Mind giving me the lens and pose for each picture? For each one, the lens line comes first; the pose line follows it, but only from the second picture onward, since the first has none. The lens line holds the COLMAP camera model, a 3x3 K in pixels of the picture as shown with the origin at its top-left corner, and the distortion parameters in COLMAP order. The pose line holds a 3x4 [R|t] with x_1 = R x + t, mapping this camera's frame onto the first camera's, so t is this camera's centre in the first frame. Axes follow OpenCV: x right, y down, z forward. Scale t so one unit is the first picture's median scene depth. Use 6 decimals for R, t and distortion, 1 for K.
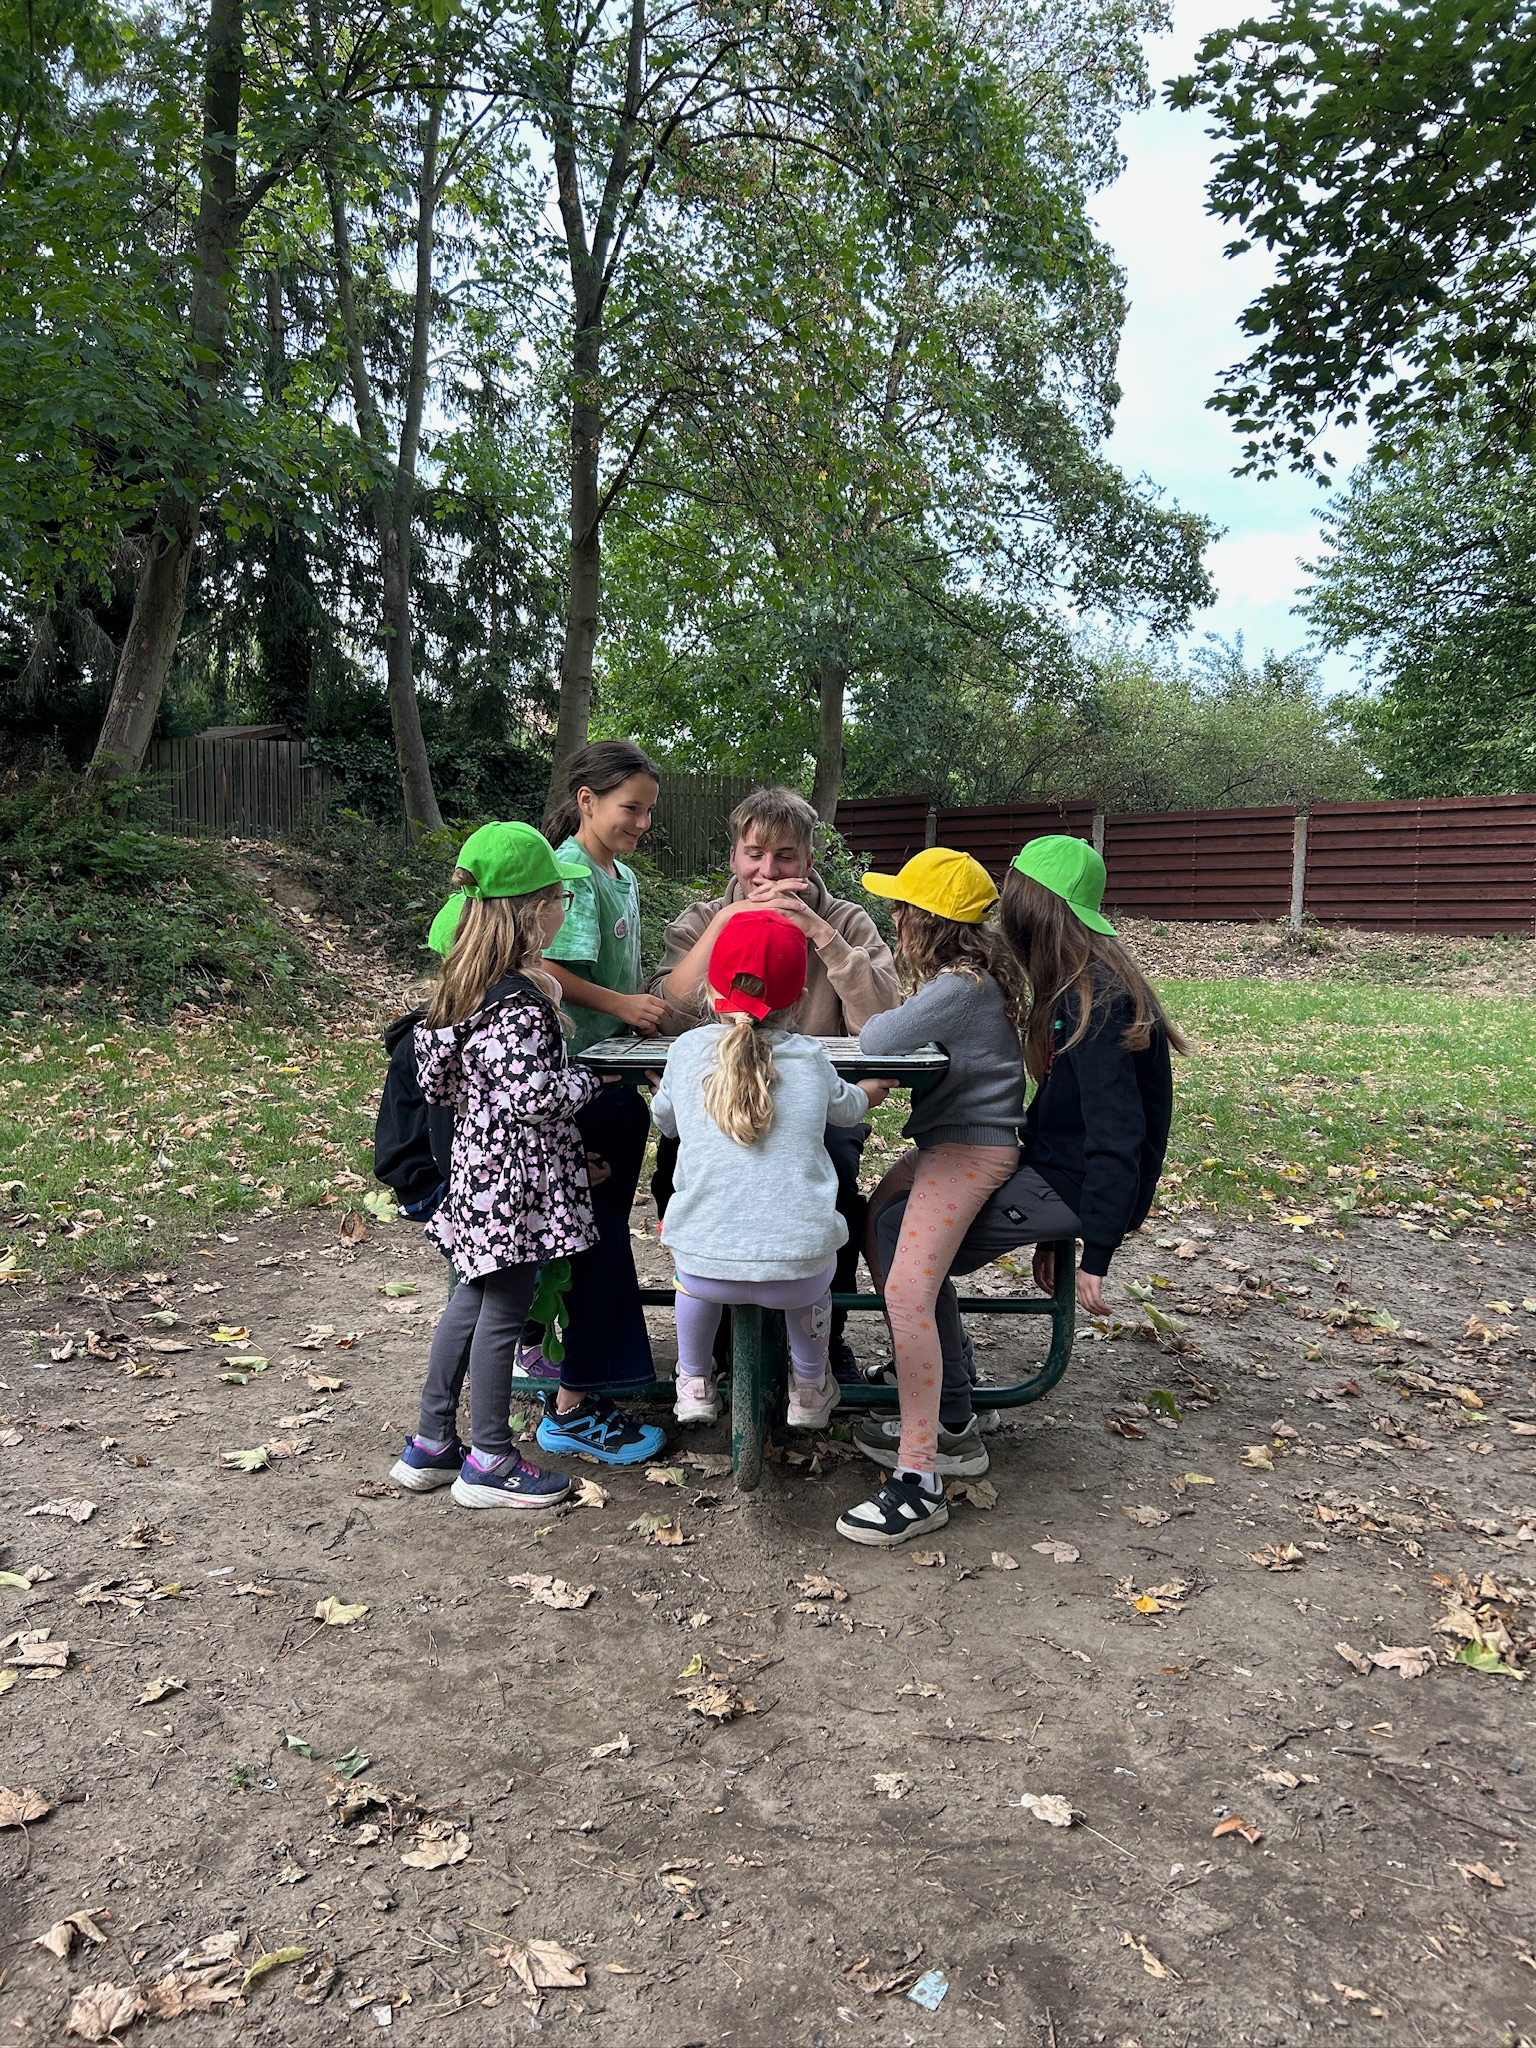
lens RADIAL K [[1523.2, 0, 772.1], [0, 1523.2, 1034.0], [0, 0, 1]] dist [0.000532, -0.002847]
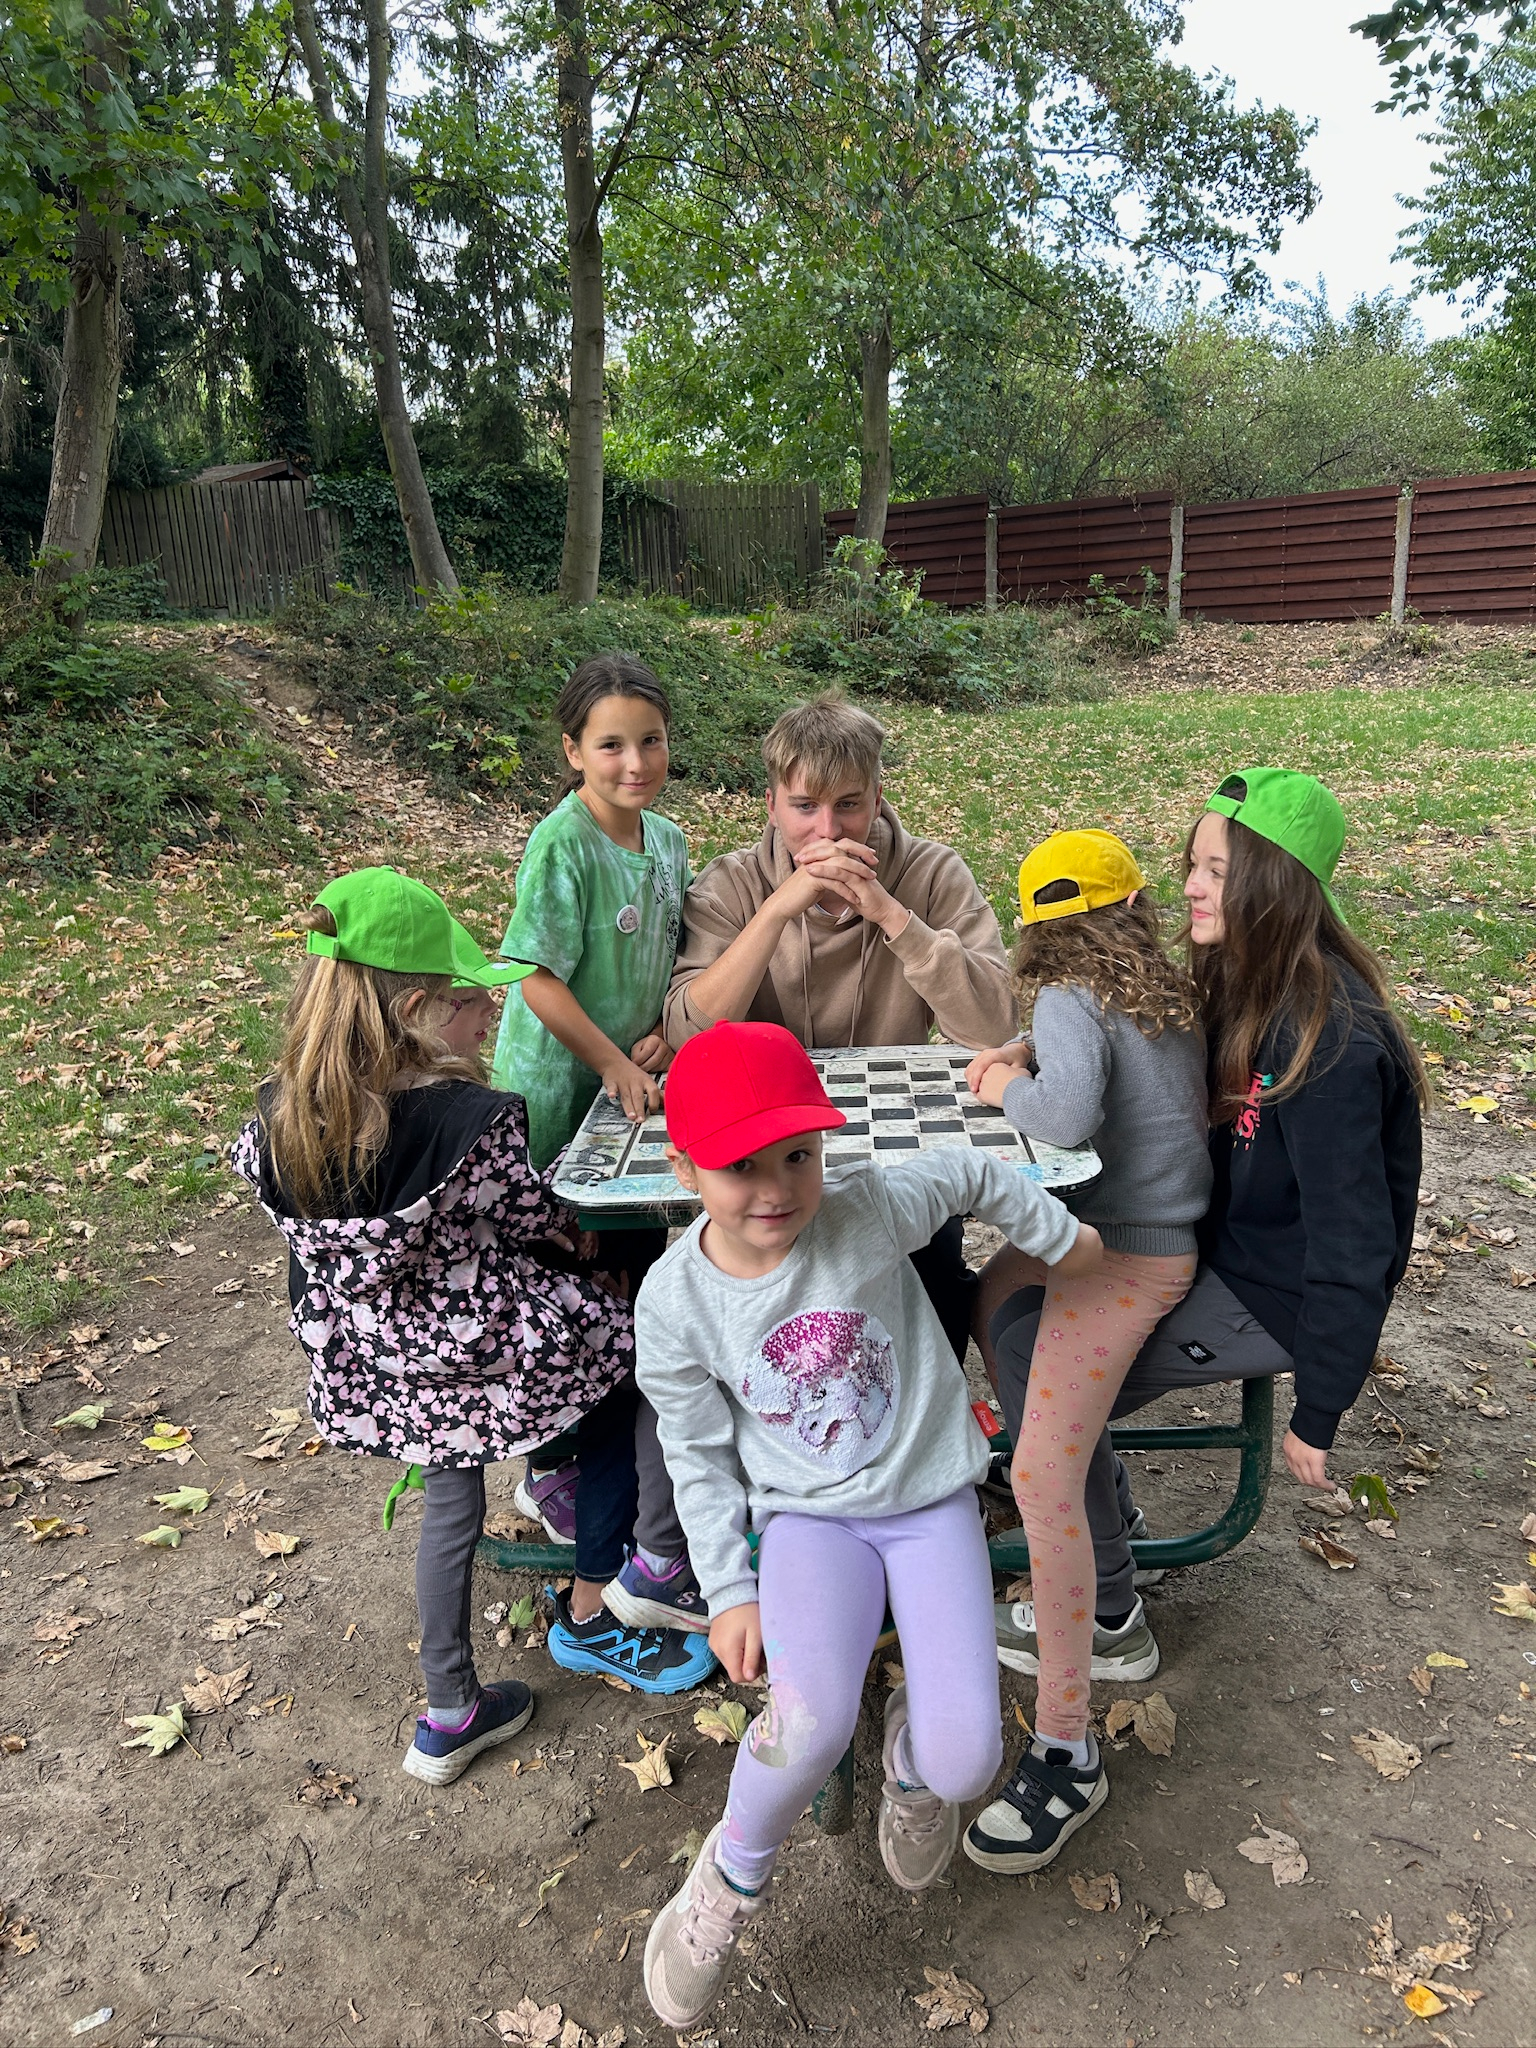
lens RADIAL K [[1515.1, 0, 766.8], [0, 1515.1, 1045.5], [0, 0, 1]] dist [-0.000416, -0.003208]
pose [[0.997575, -0.048904, -0.049525, 0.001063], [0.057760, 0.978692, 0.197044, -0.044516], [0.038834, -0.199426, 0.979143, 0.090436]]
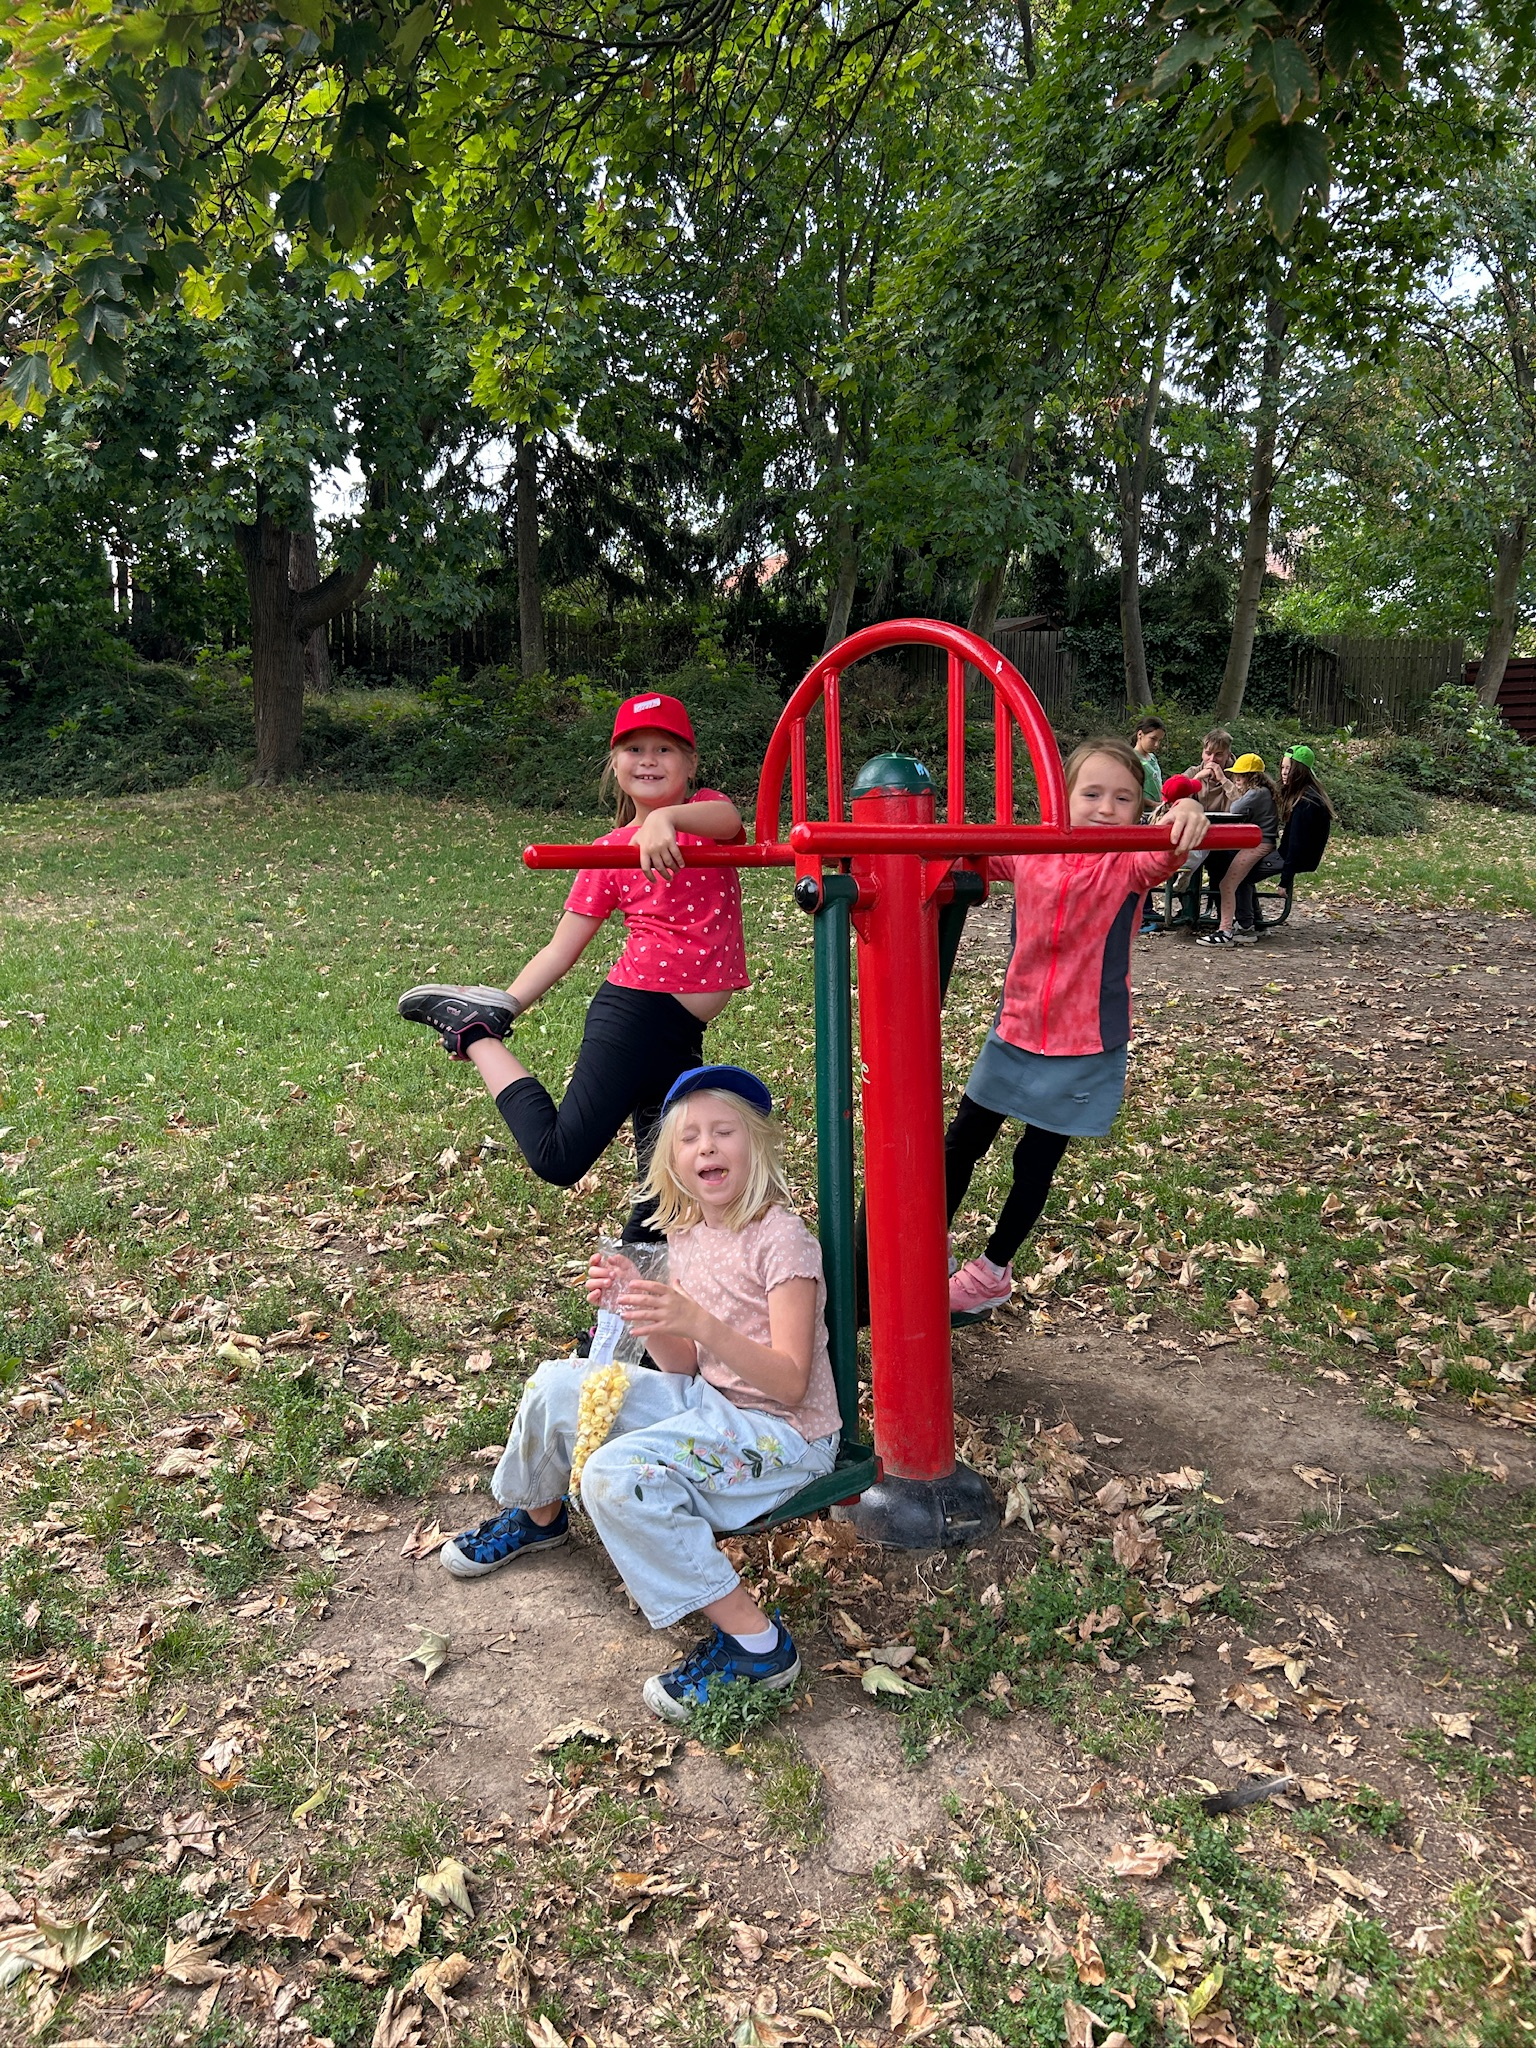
lens RADIAL K [[1523.2, 0, 772.1], [0, 1523.2, 1034.0], [0, 0, 1]] dist [0.000532, -0.002847]
pose [[0.889073, 0.076716, -0.451292, 0.189490], [-0.031397, 0.993755, 0.107076, 0.044424], [0.456688, -0.081029, 0.885929, -0.638187]]
